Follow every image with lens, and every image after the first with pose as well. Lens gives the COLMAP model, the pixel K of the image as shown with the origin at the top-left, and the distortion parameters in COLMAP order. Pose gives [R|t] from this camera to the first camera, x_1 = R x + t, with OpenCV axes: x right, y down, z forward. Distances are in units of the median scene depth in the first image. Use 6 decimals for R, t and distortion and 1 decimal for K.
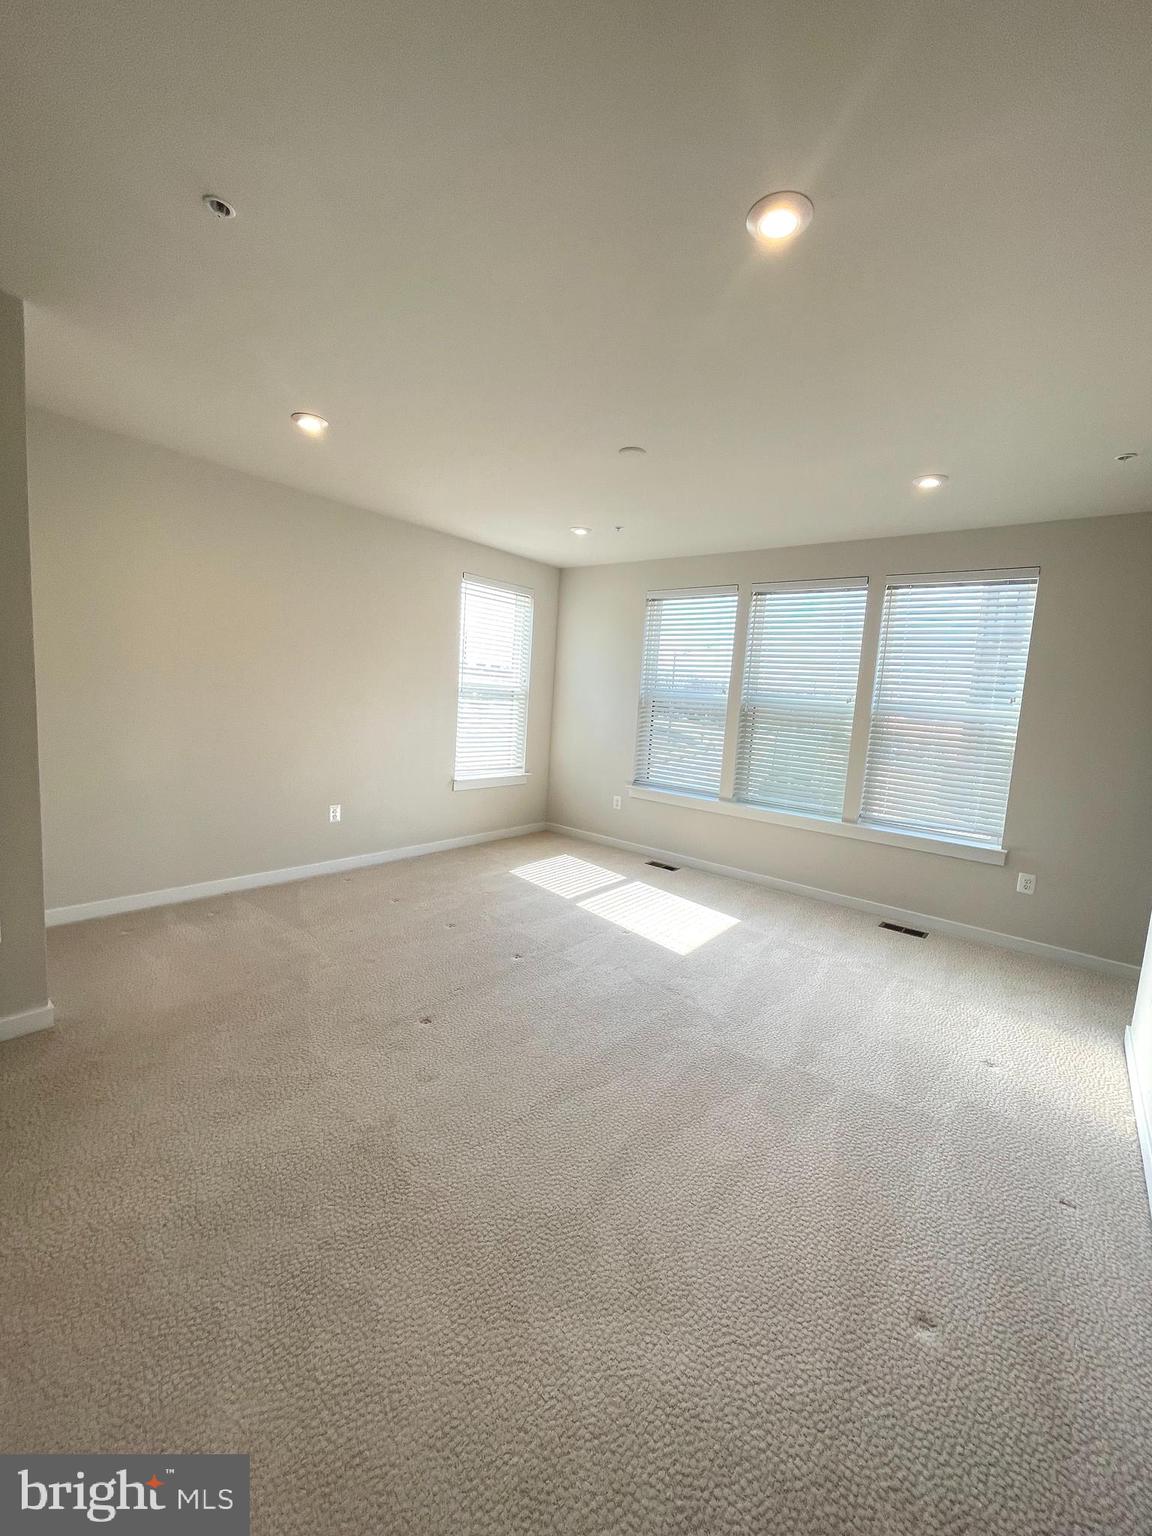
lens RADIAL K [[617.2, 0, 572.9], [0, 617.2, 760.5], [0, 0, 1]] dist [-0.003057, -0.000427]
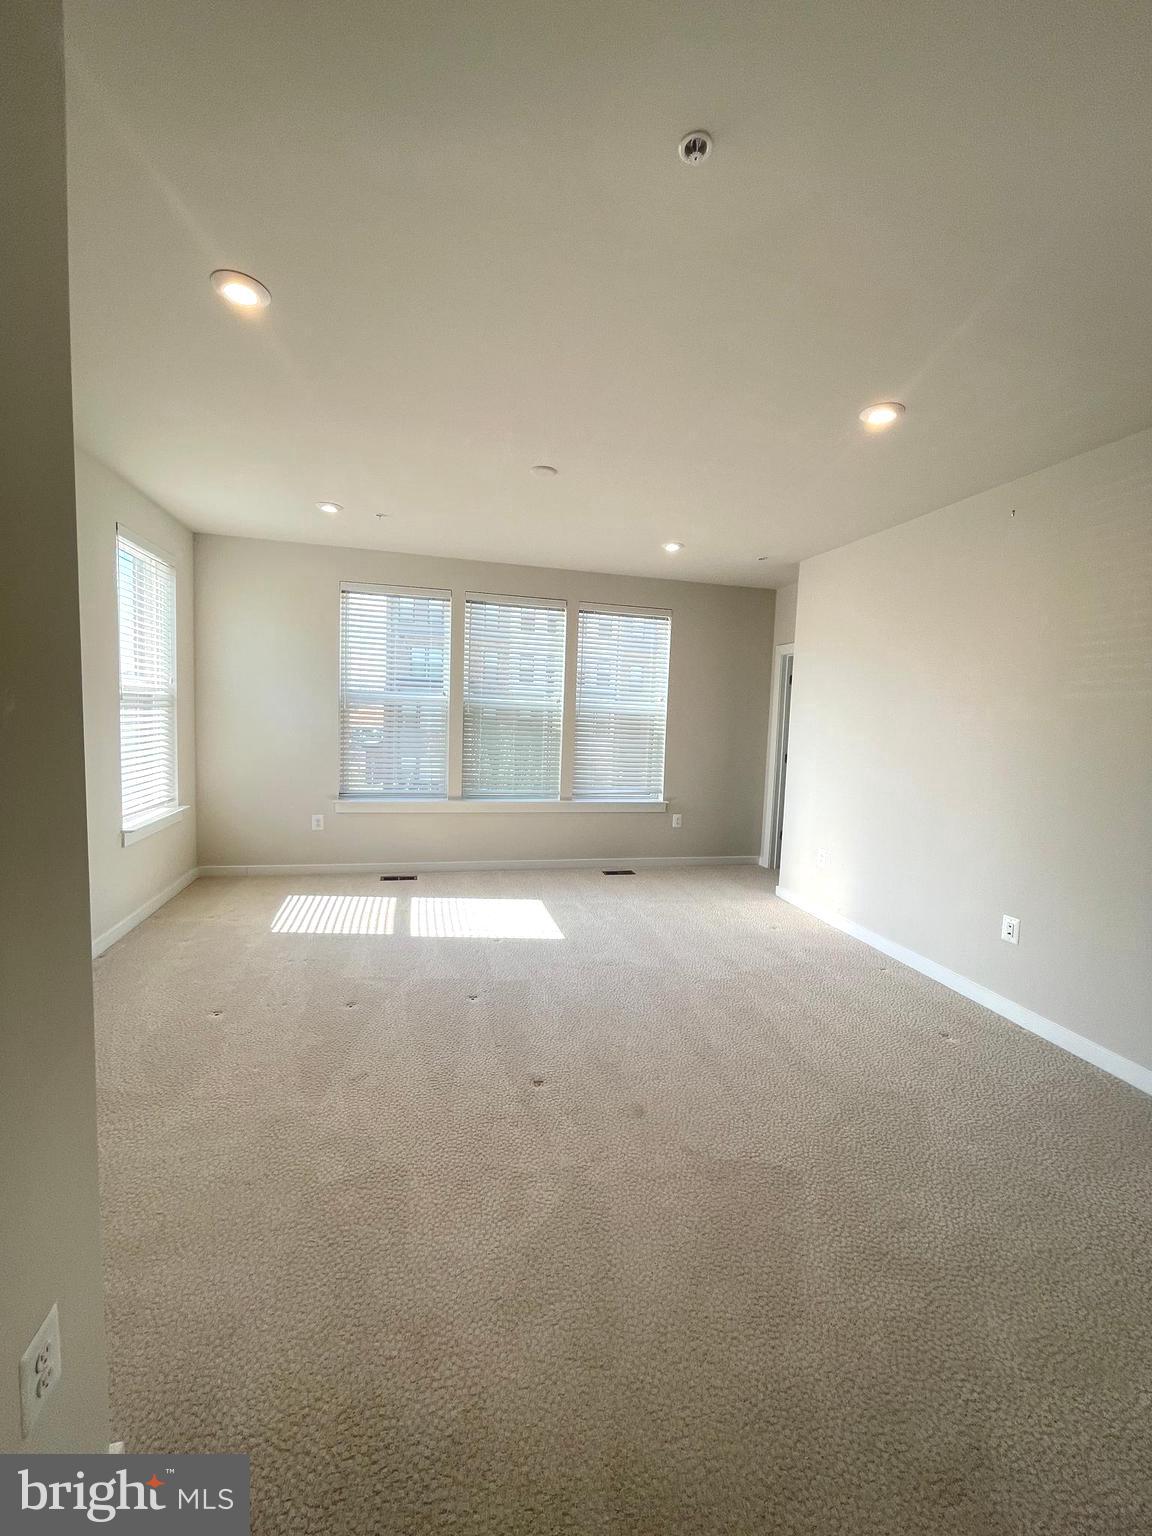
lens RADIAL K [[617.2, 0, 574.9], [0, 617.2, 763.3], [0, 0, 1]] dist [-0.003057, -0.000427]
pose [[0.609567, -0.109197, 0.785177, -0.621503], [0.088744, 0.993641, 0.069293, -0.069909], [-0.787751, 0.027441, 0.615382, 0.285672]]
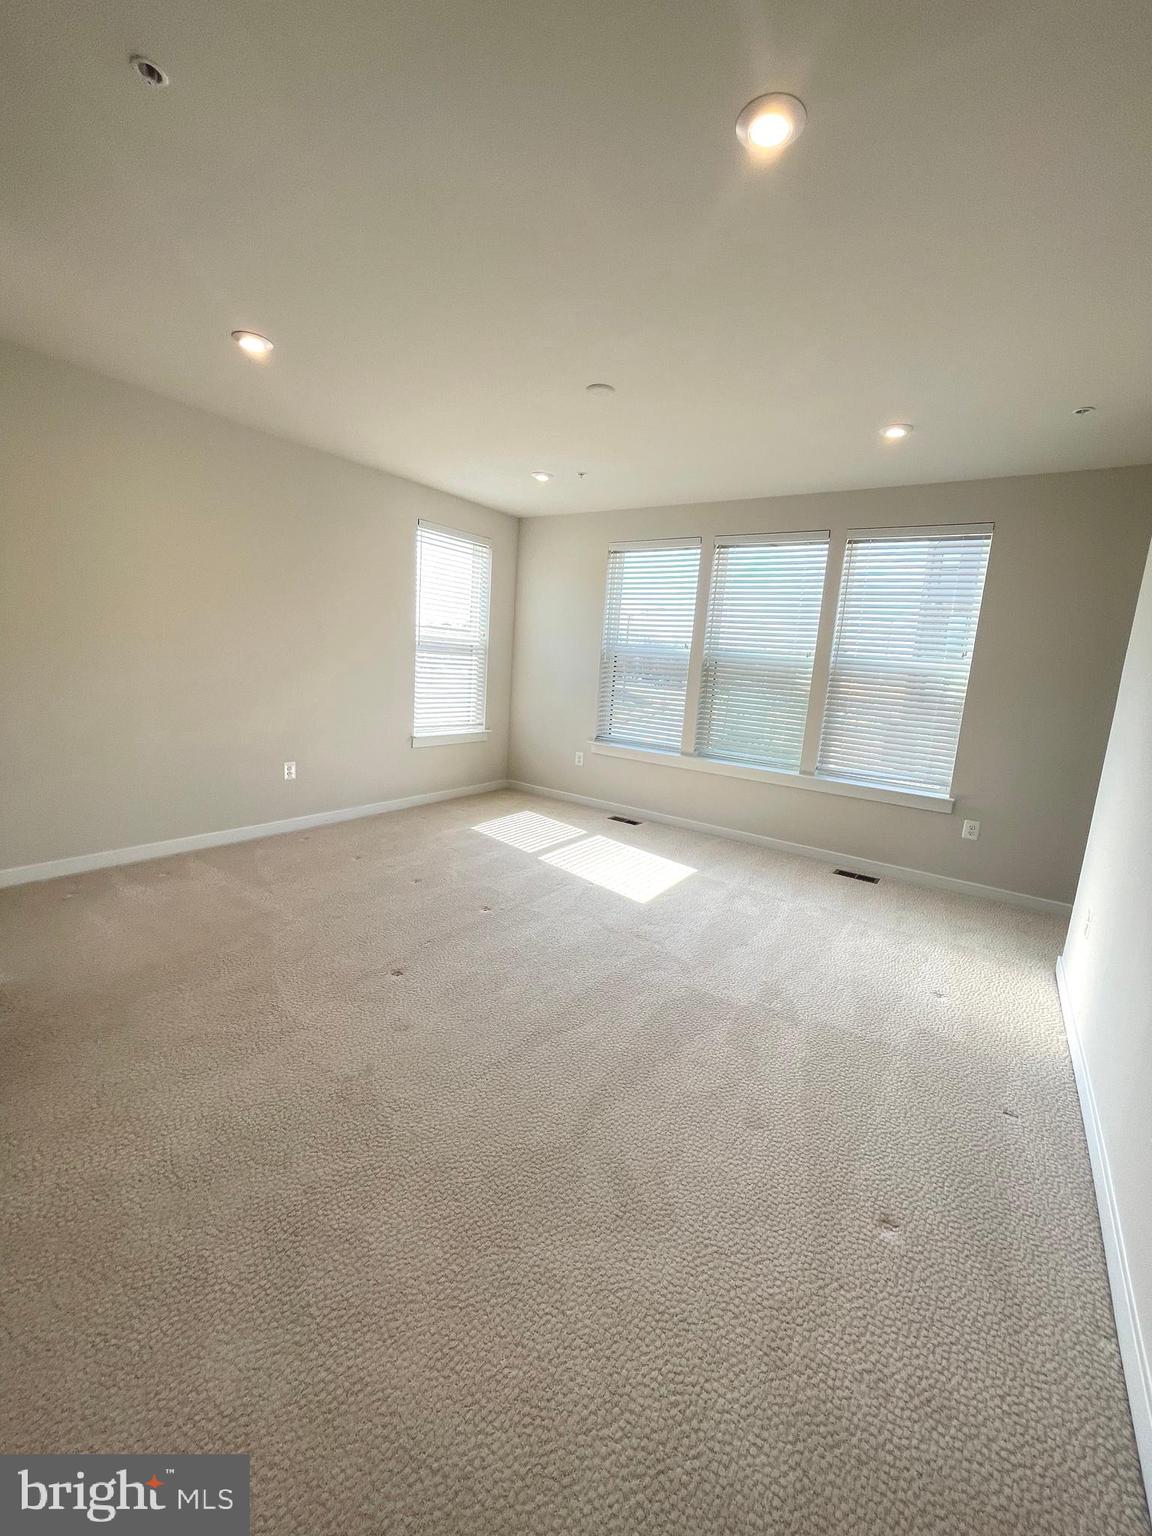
lens RADIAL K [[617.2, 0, 572.2], [0, 617.2, 761.0], [0, 0, 1]] dist [-0.003057, -0.000427]
pose [[0.997313, -0.009058, 0.072696, -0.019470], [0.004490, 0.998019, 0.062761, 0.014695], [-0.073121, -0.062266, 0.995377, 0.008785]]
